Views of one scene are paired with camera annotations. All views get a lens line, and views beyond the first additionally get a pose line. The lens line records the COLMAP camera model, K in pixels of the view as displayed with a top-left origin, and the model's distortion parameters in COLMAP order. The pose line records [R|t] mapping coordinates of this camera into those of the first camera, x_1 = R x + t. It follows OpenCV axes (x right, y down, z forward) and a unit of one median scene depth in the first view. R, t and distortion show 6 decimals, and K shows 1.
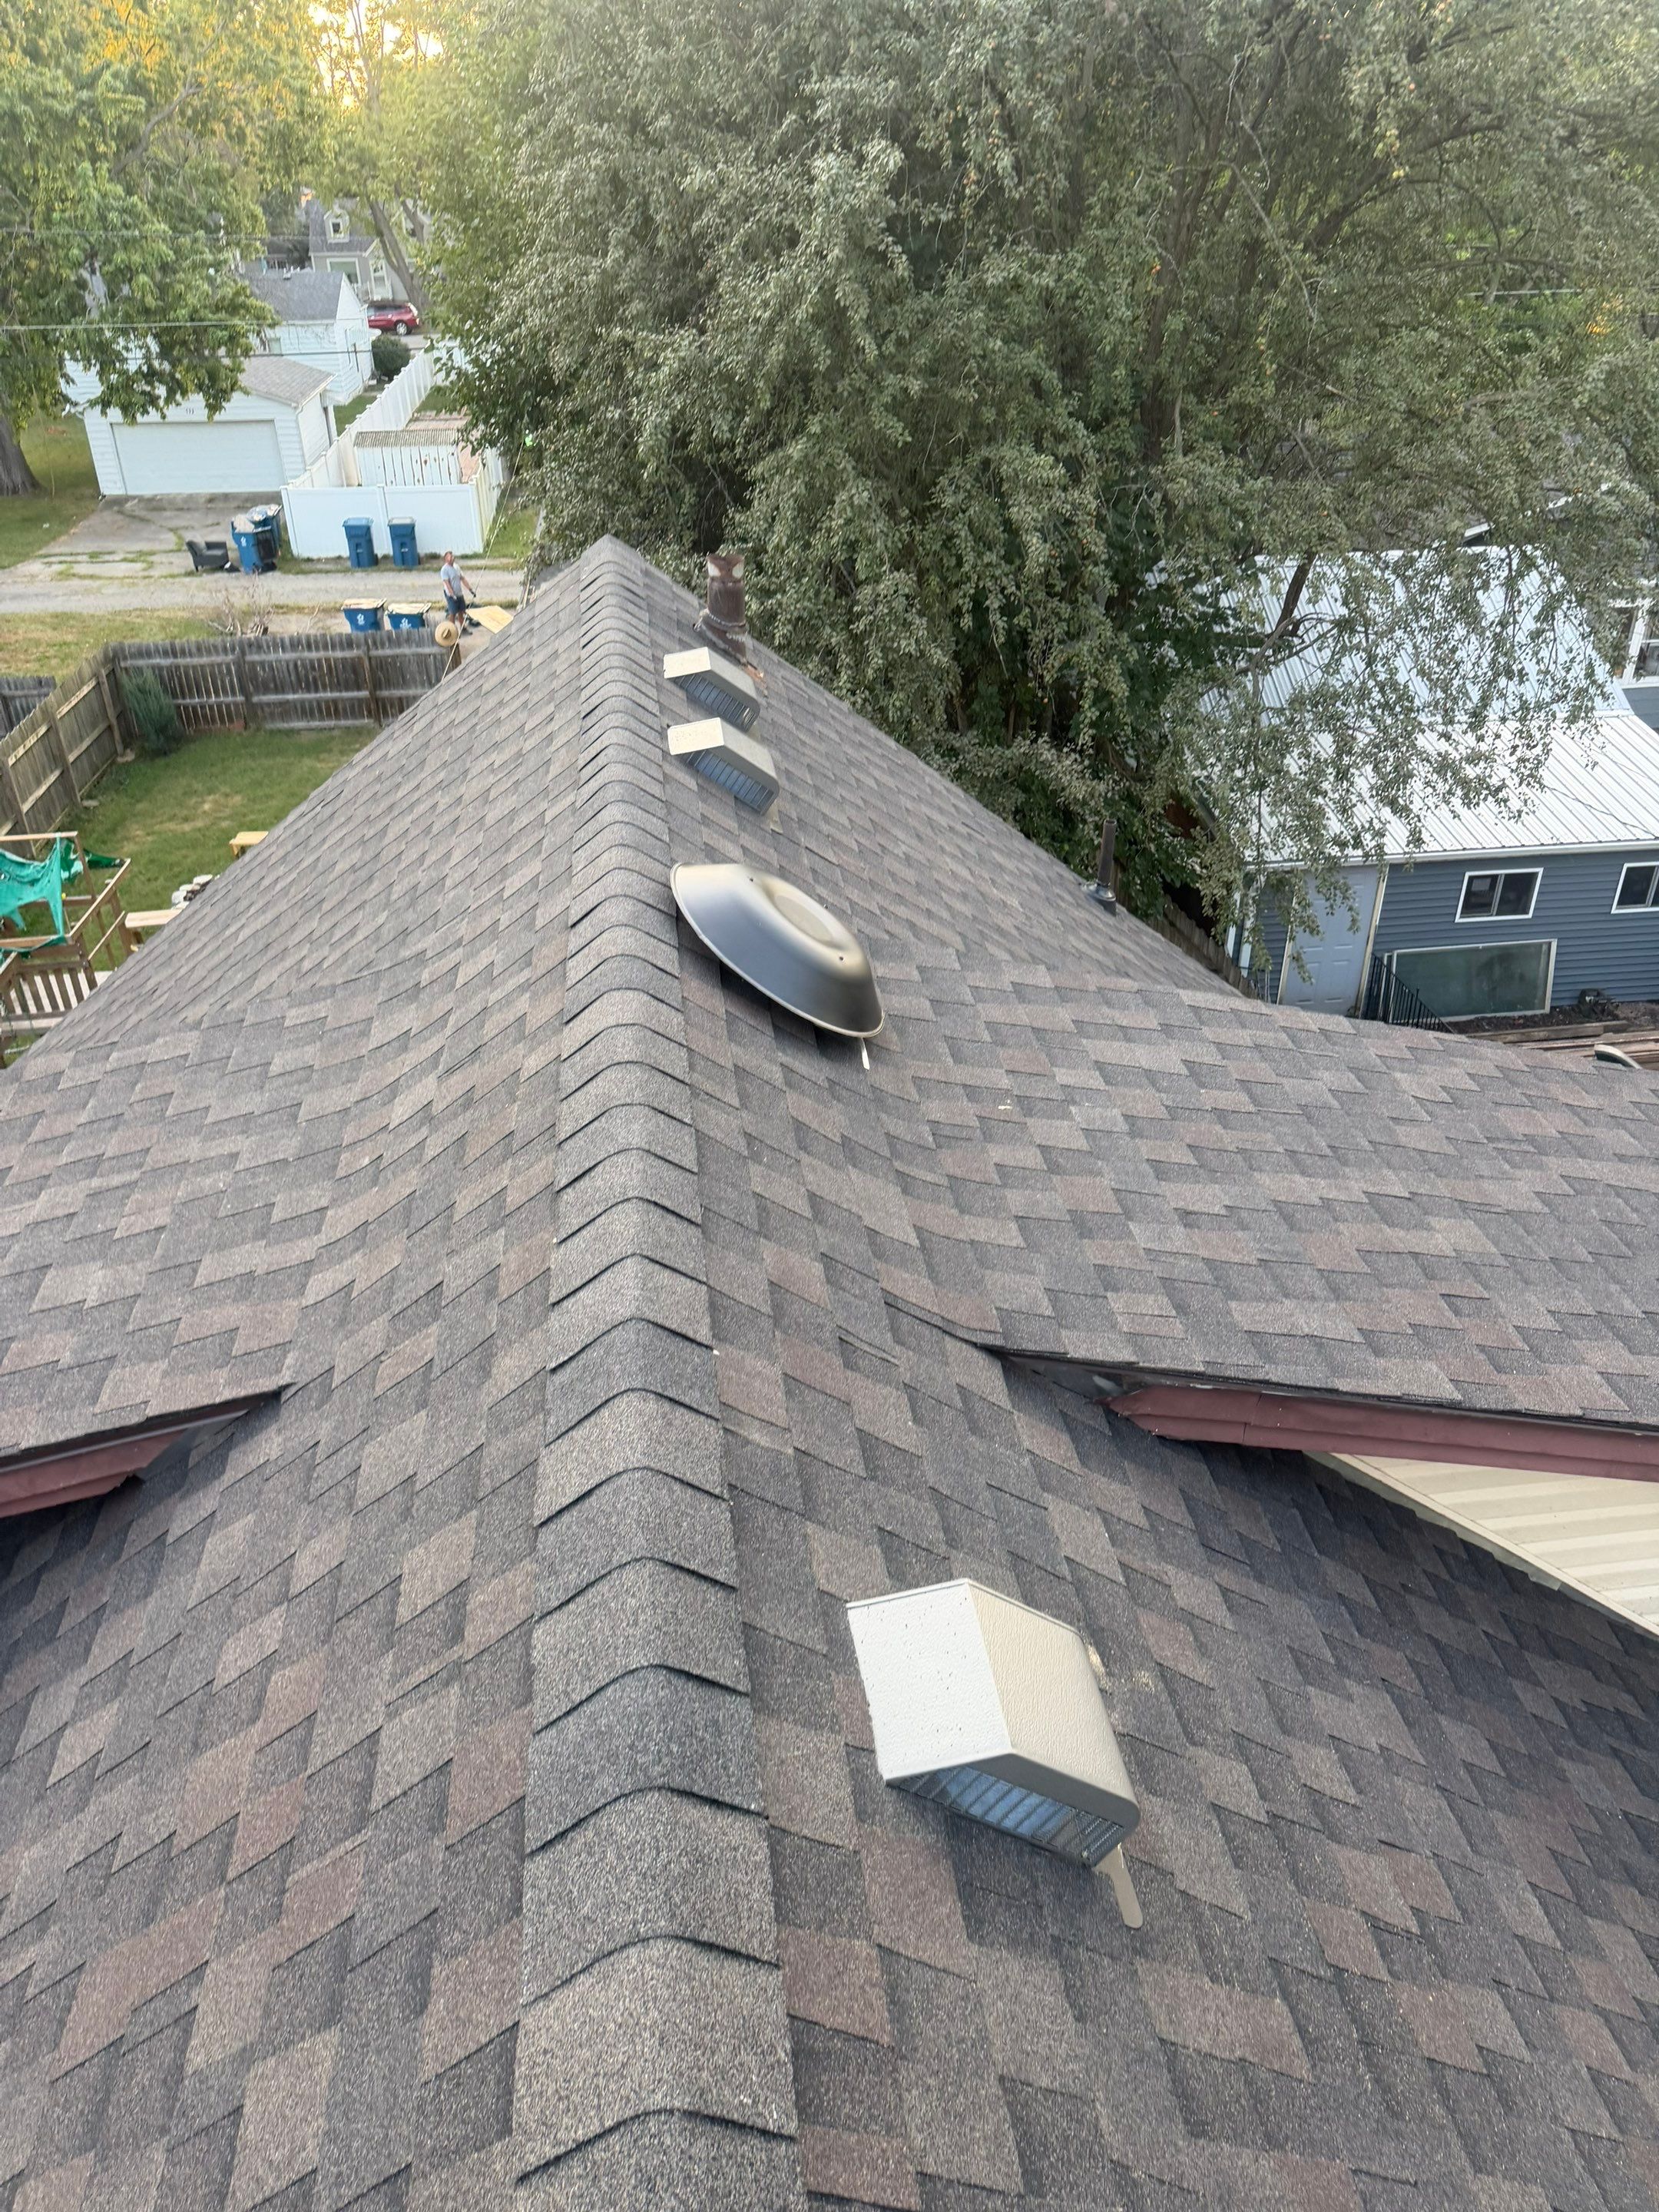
lens RADIAL K [[1542.8, 0, 832.3], [0, 1542.8, 1095.4], [0, 0, 1]] dist [0.076063, -0.099006]
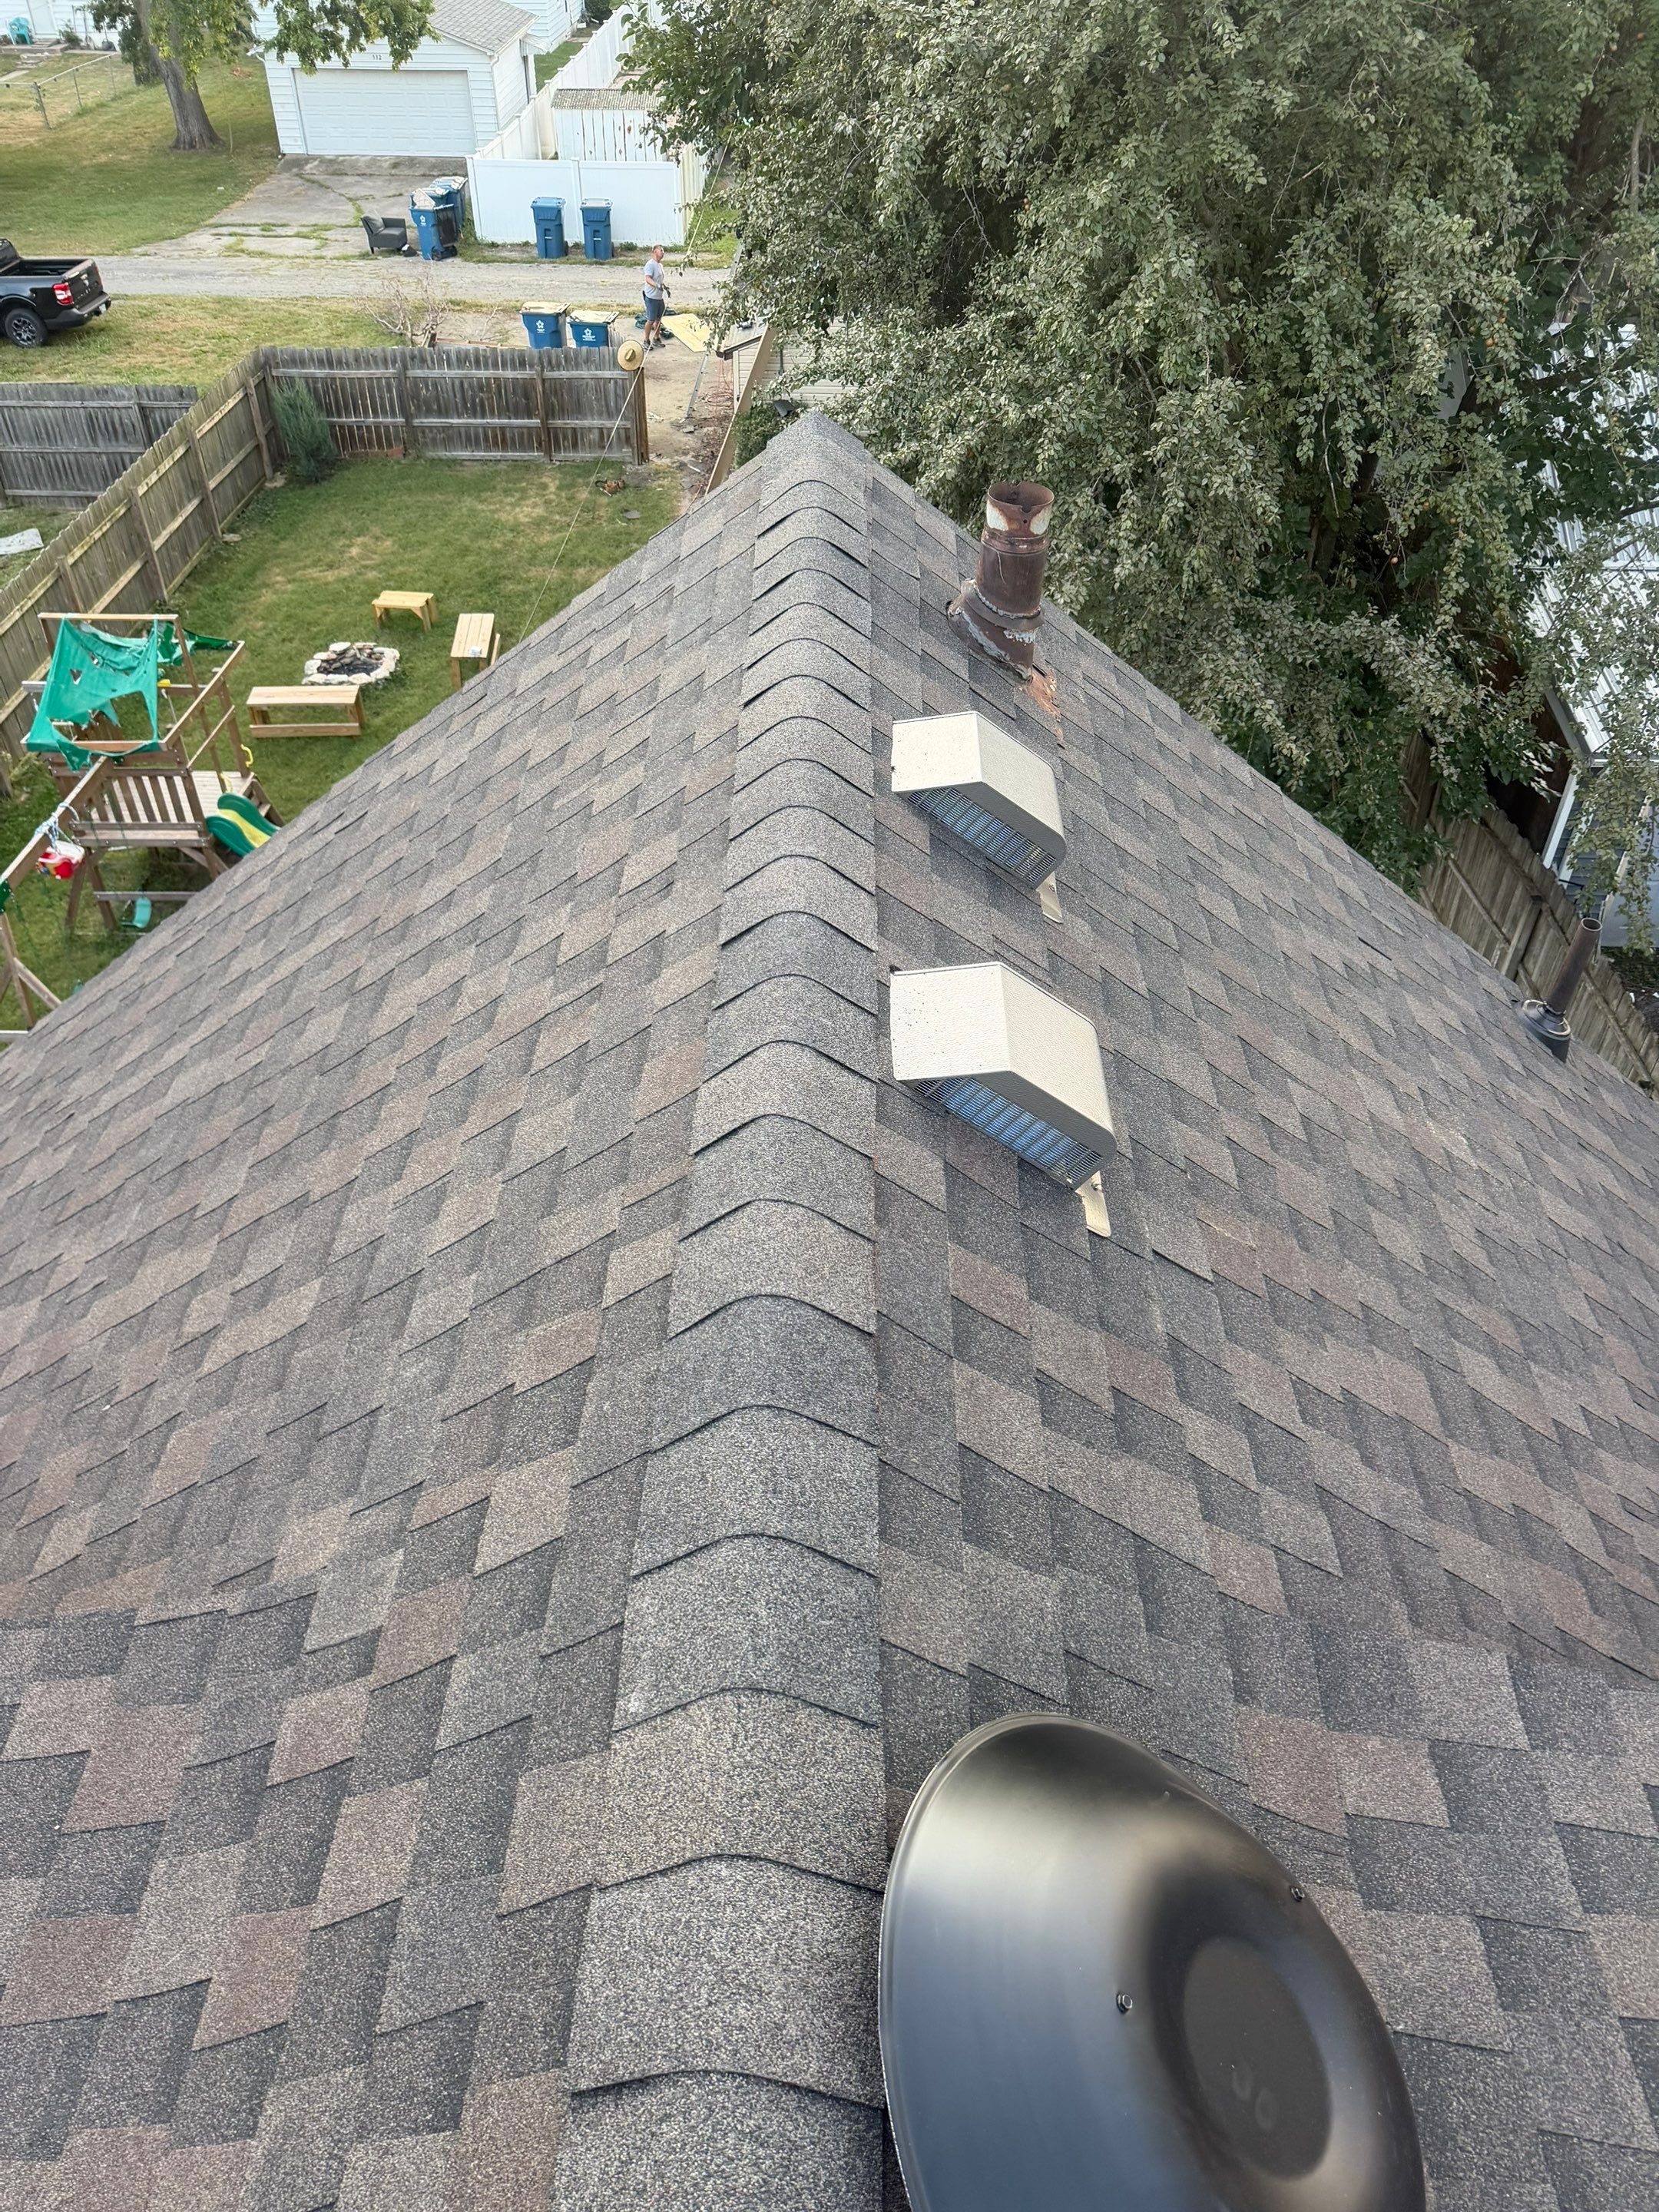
lens RADIAL K [[1560.6, 0, 822.6], [0, 1560.6, 1082.2], [0, 0, 1]] dist [0.024483, -0.022796]
pose [[0.989612, 0.103213, -0.100075, -0.031471], [-0.085747, 0.982497, 0.165371, -0.117476], [0.115392, -0.155071, 0.981141, 0.214178]]
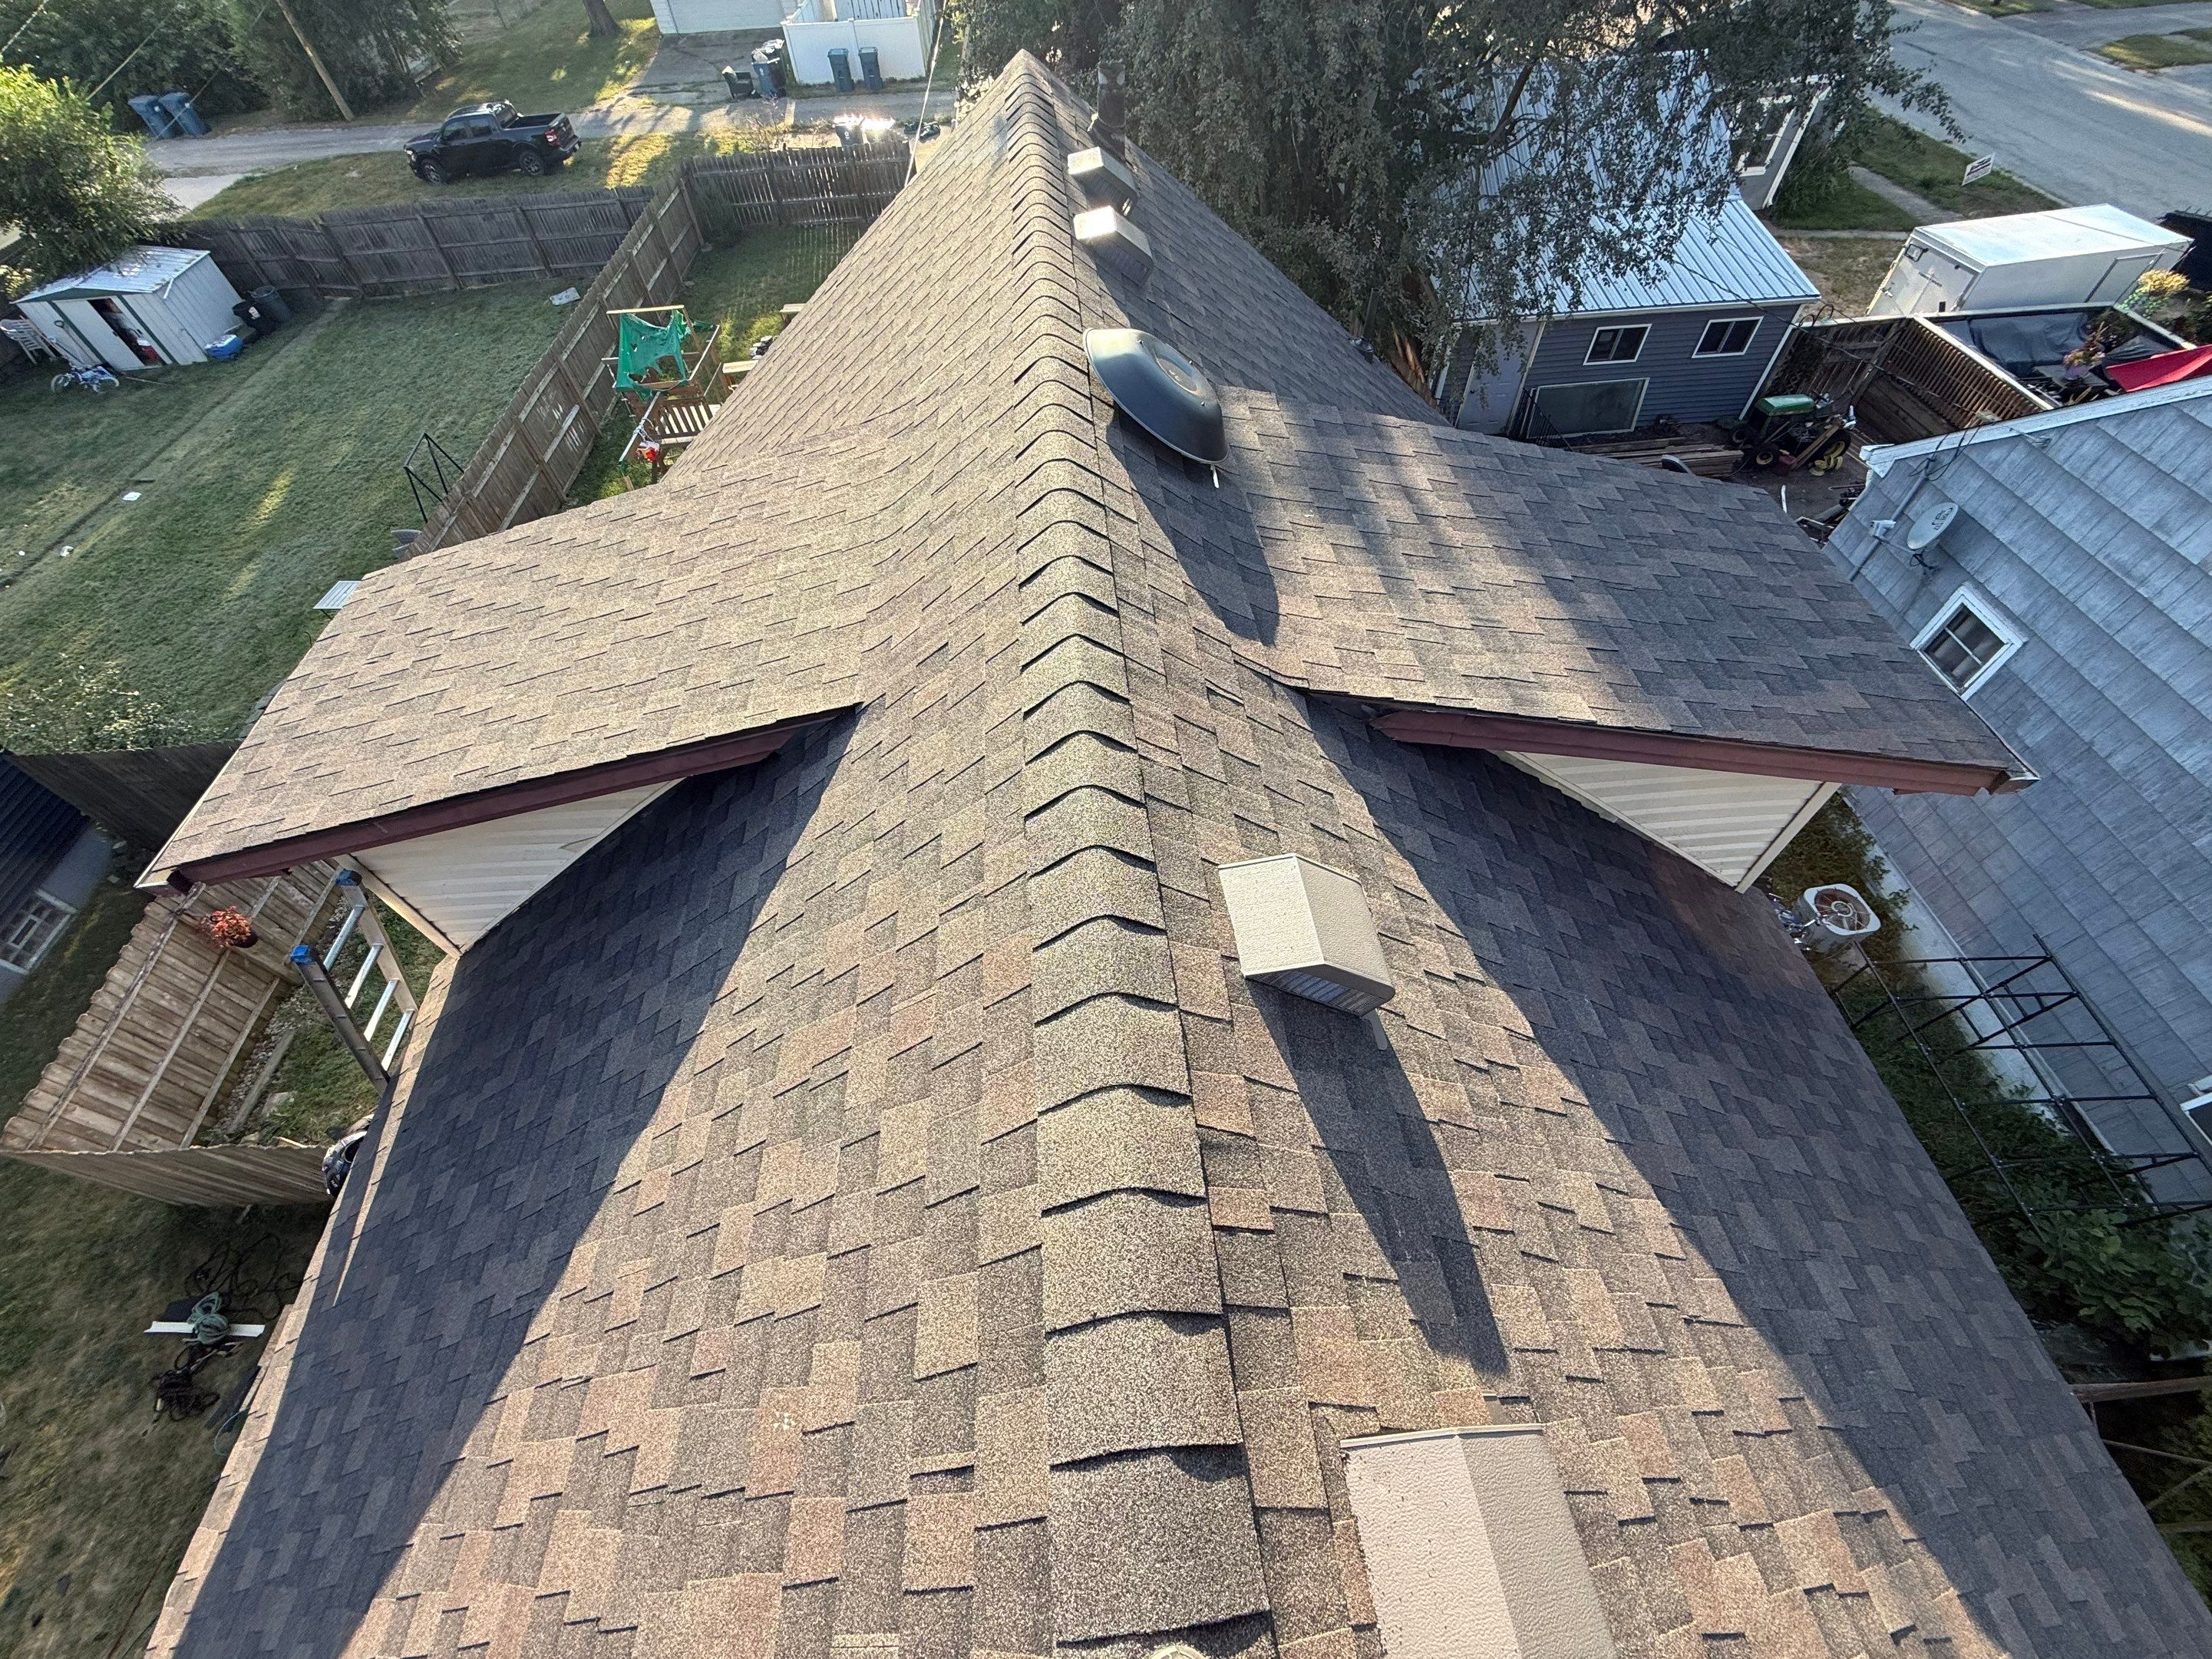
lens RADIAL K [[880.0, 0, 1099.4], [0, 880.0, 833.0], [0, 0, 1]] dist [0.000856, -0.000164]
pose [[0.998057, 0.024540, -0.057264, -0.010304], [-0.001679, 0.929418, 0.369024, -0.006363], [0.062278, -0.368211, 0.927654, 0.027782]]
